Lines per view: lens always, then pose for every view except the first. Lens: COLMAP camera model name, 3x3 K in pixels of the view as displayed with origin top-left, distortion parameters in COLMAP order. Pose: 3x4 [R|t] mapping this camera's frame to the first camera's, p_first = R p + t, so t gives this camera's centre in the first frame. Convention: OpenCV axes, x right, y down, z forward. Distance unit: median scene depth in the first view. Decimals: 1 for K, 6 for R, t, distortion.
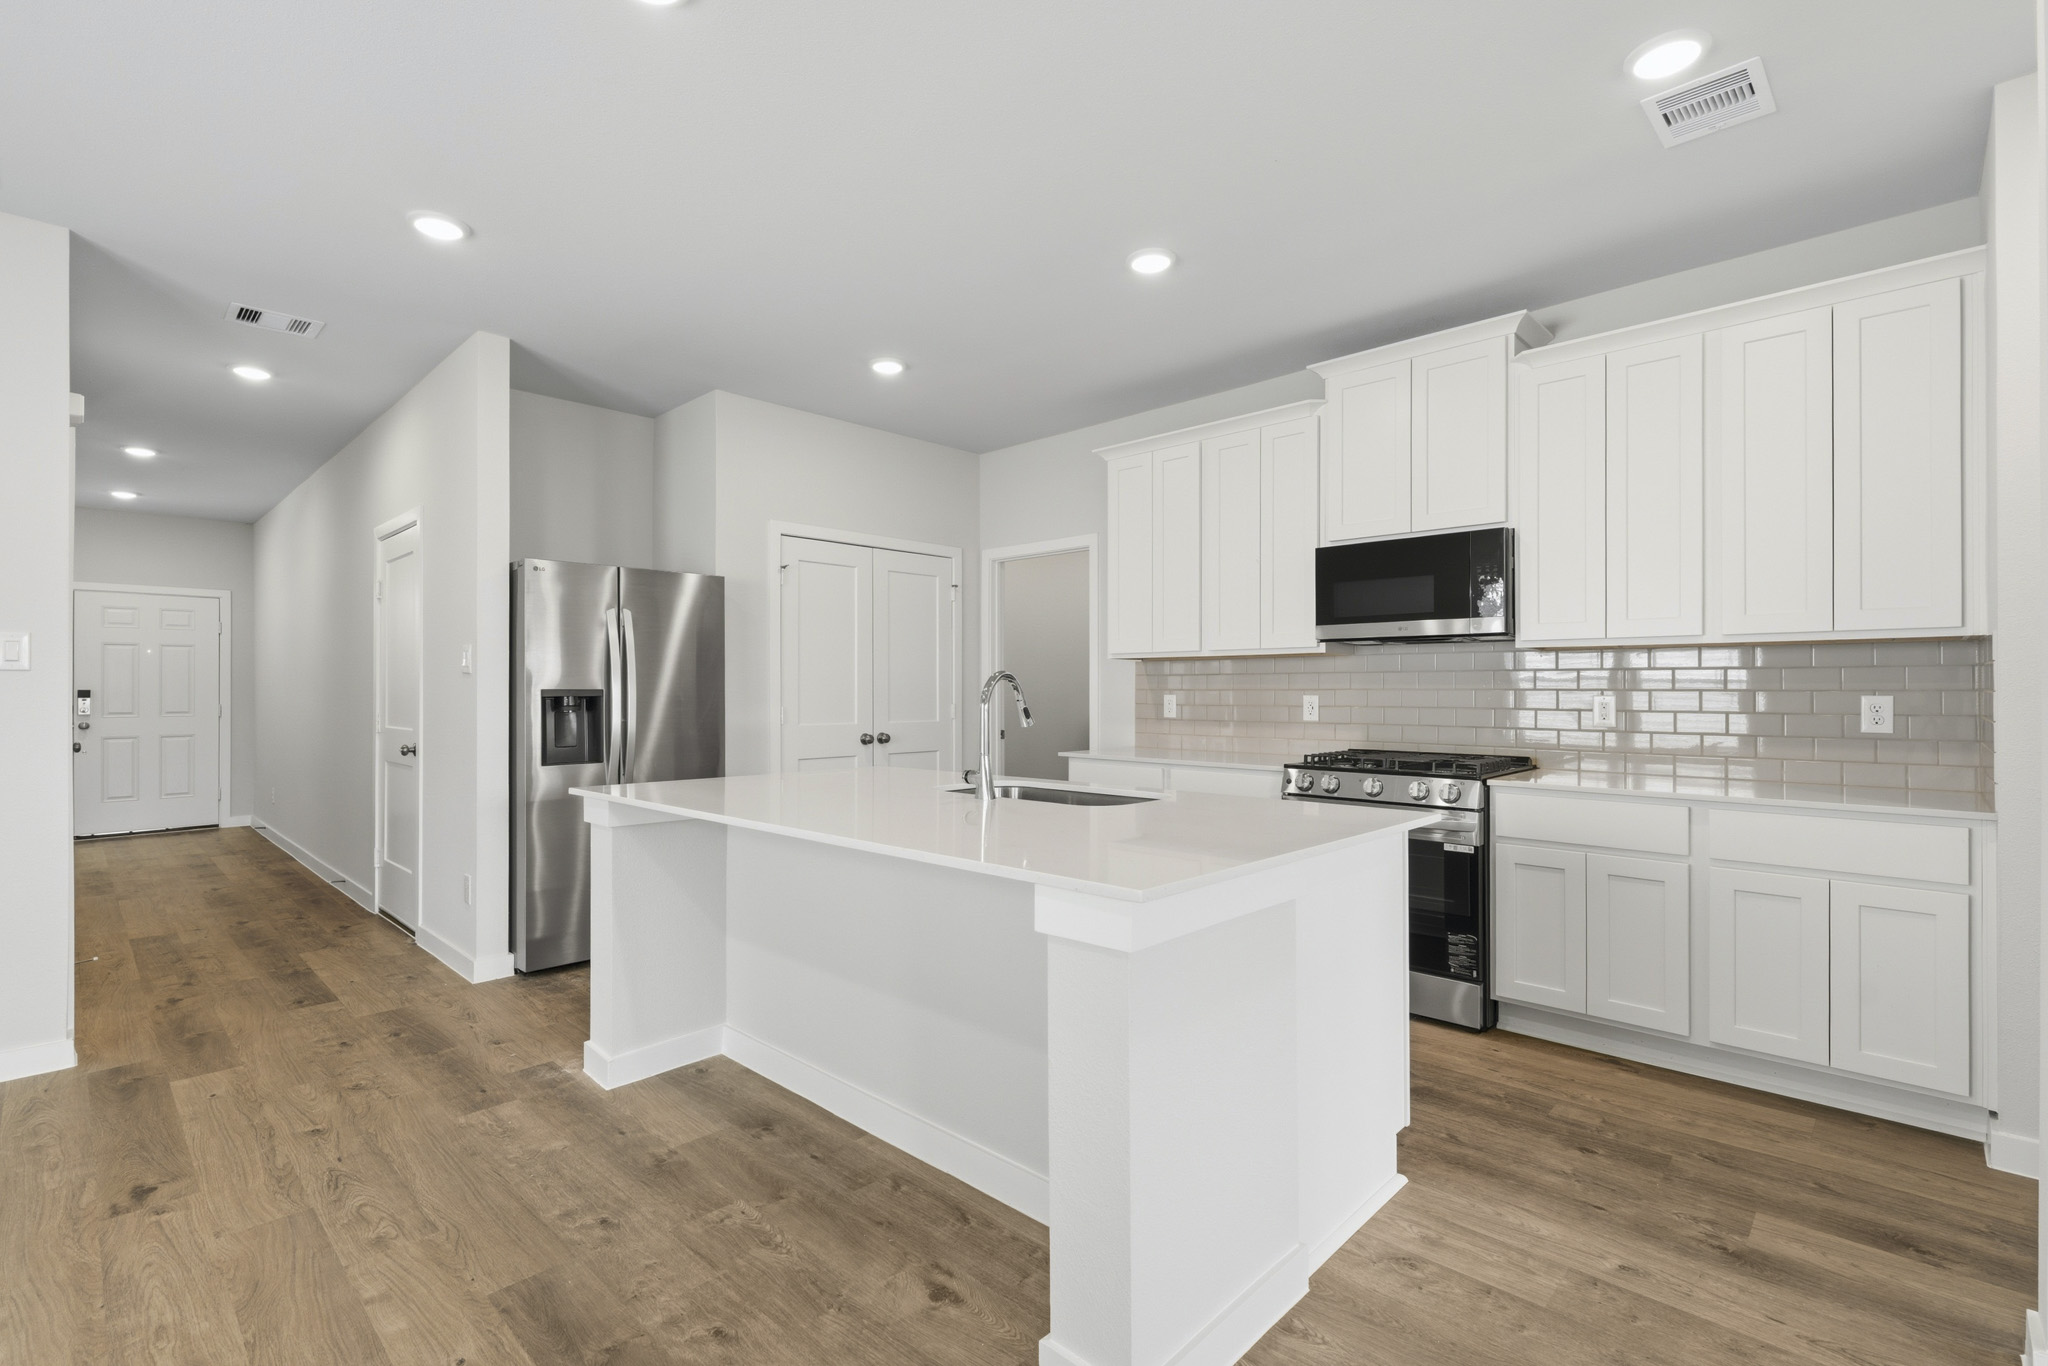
lens RADIAL K [[927.0, 0, 1024.0], [0, 927.0, 683.0], [0, 0, 1]] dist [-0.000577, 0.000121]
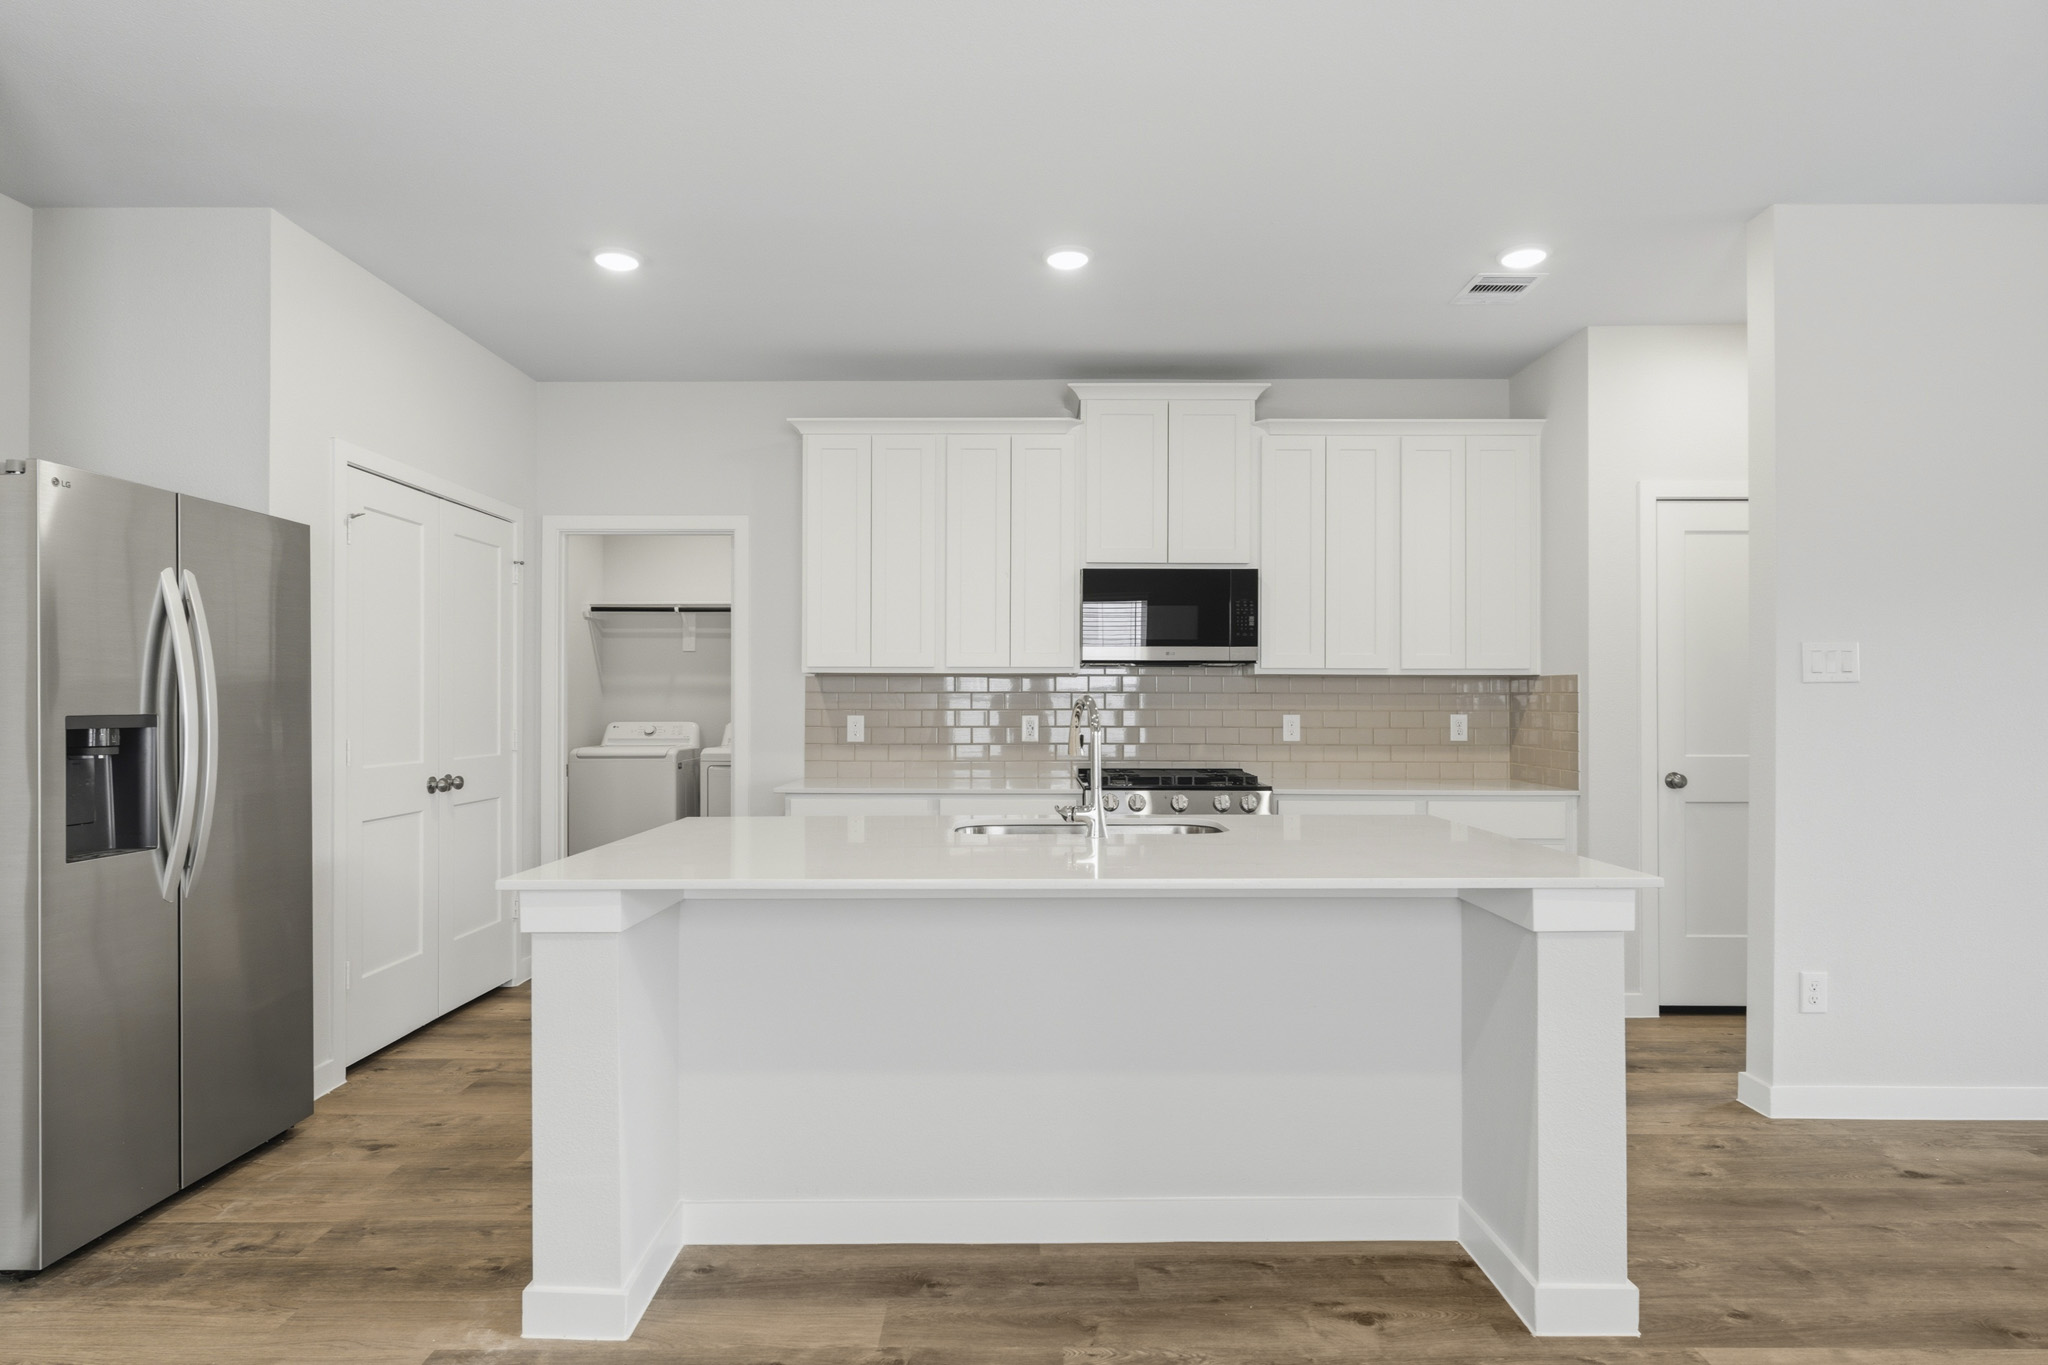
lens RADIAL K [[1116.1, 0, 1018.0], [0, 1116.1, 691.8], [0, 0, 1]] dist [-0.001368, 0.001002]
pose [[0.723998, 0.007767, 0.689758, -0.638132], [-0.006342, 0.999969, -0.004604, -0.007799], [-0.689773, -0.001041, 0.724025, 0.202047]]
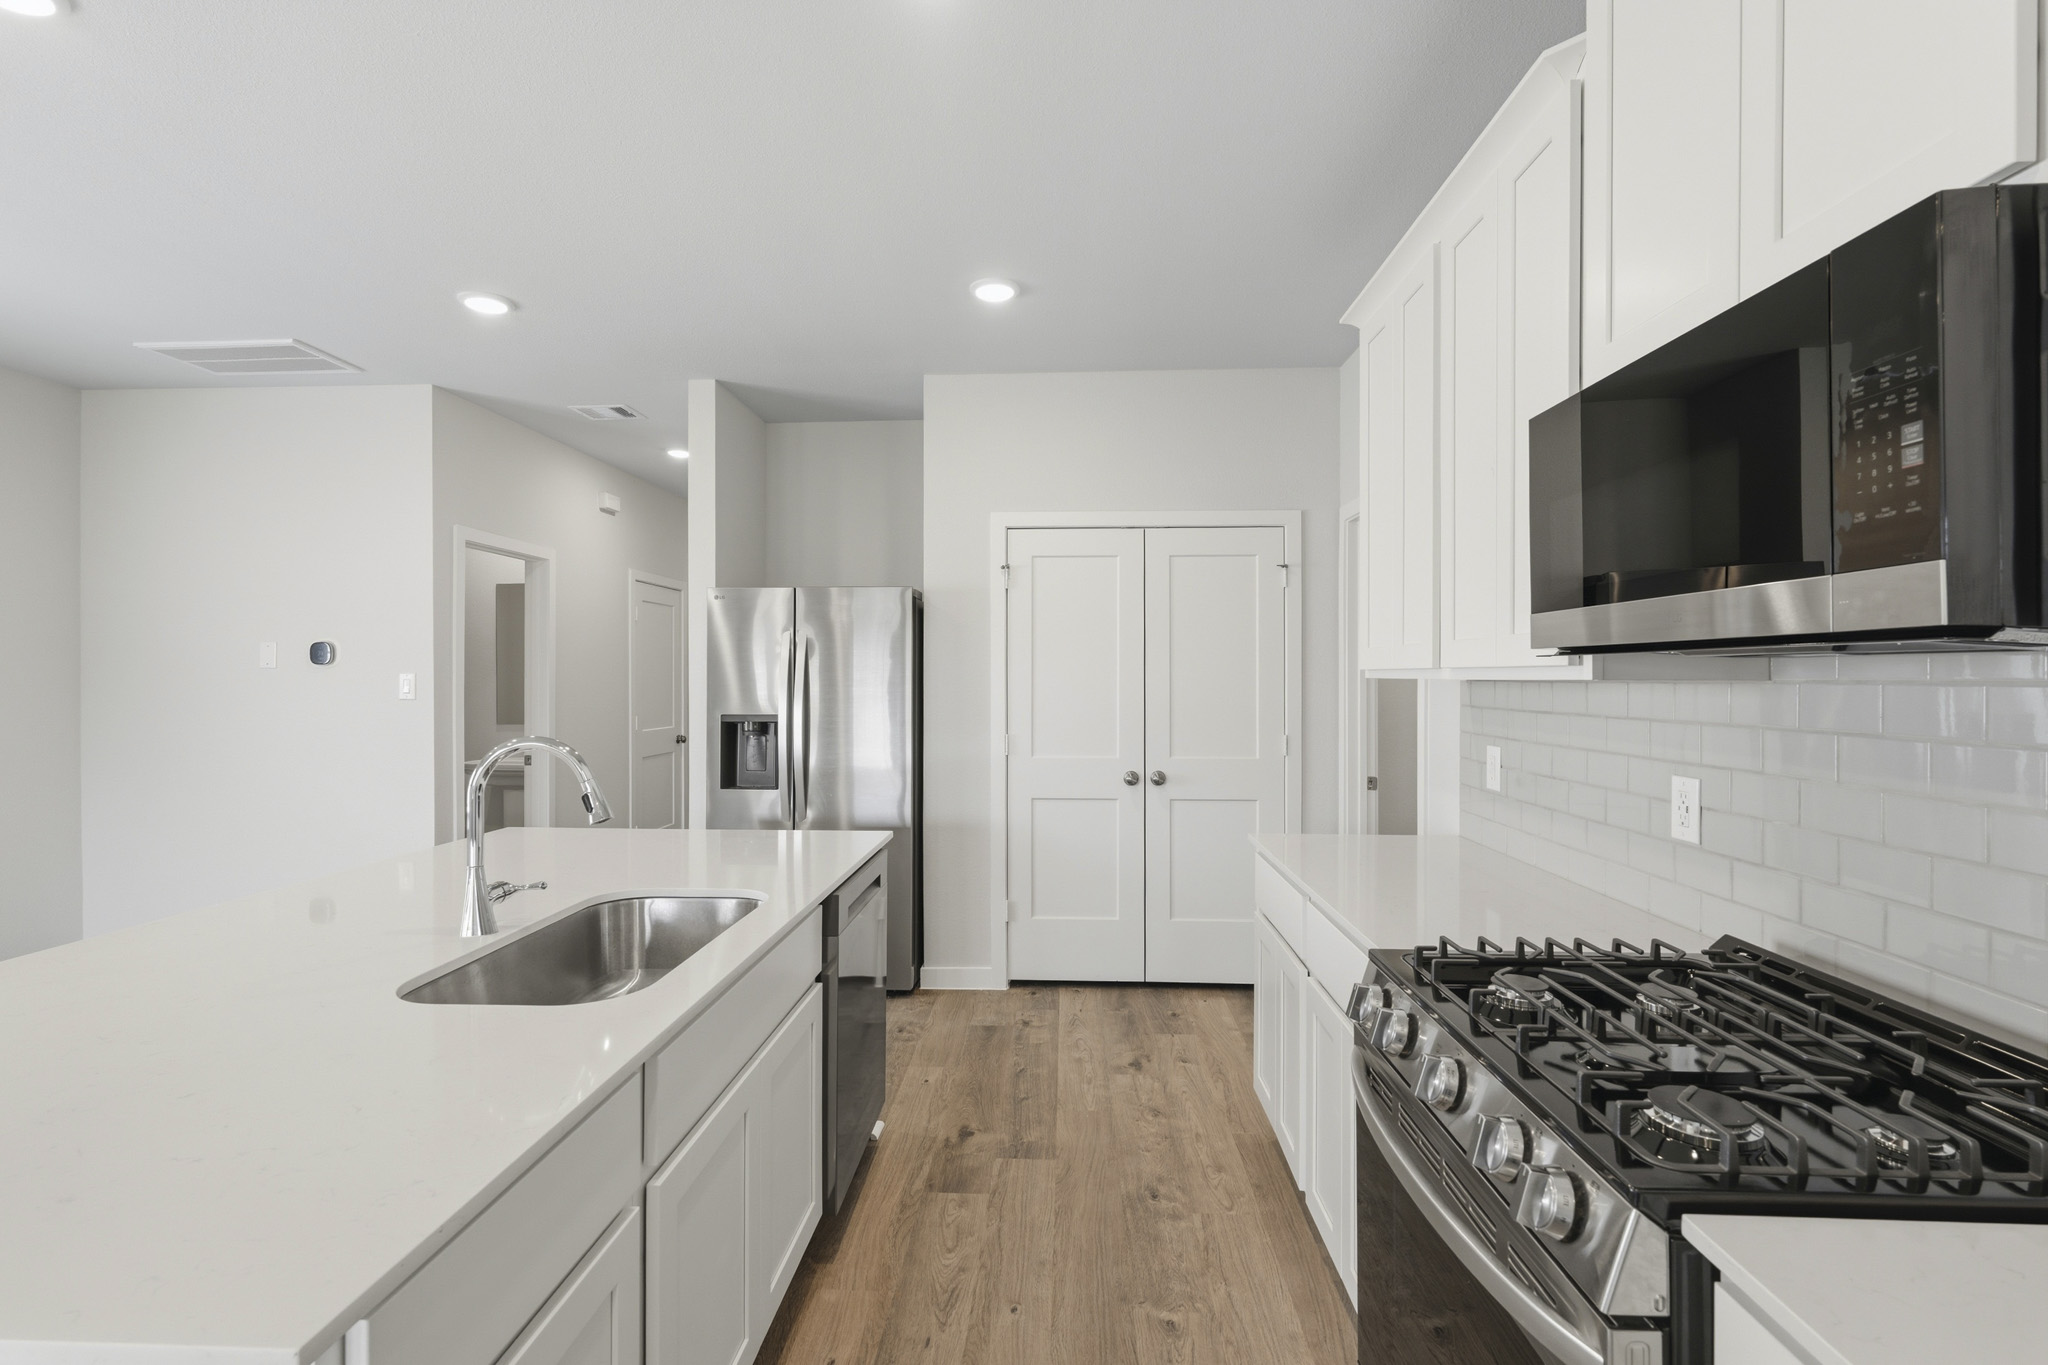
lens RADIAL K [[927.0, 0, 1024.0], [0, 927.0, 682.5], [0, 0, 1]] dist [-0.000577, 0.000121]
pose [[0.656226, 0.005162, -0.754547, 0.535368], [0.005066, 0.999924, 0.011246, -0.043303], [0.754548, -0.011202, 0.656150, 0.652030]]
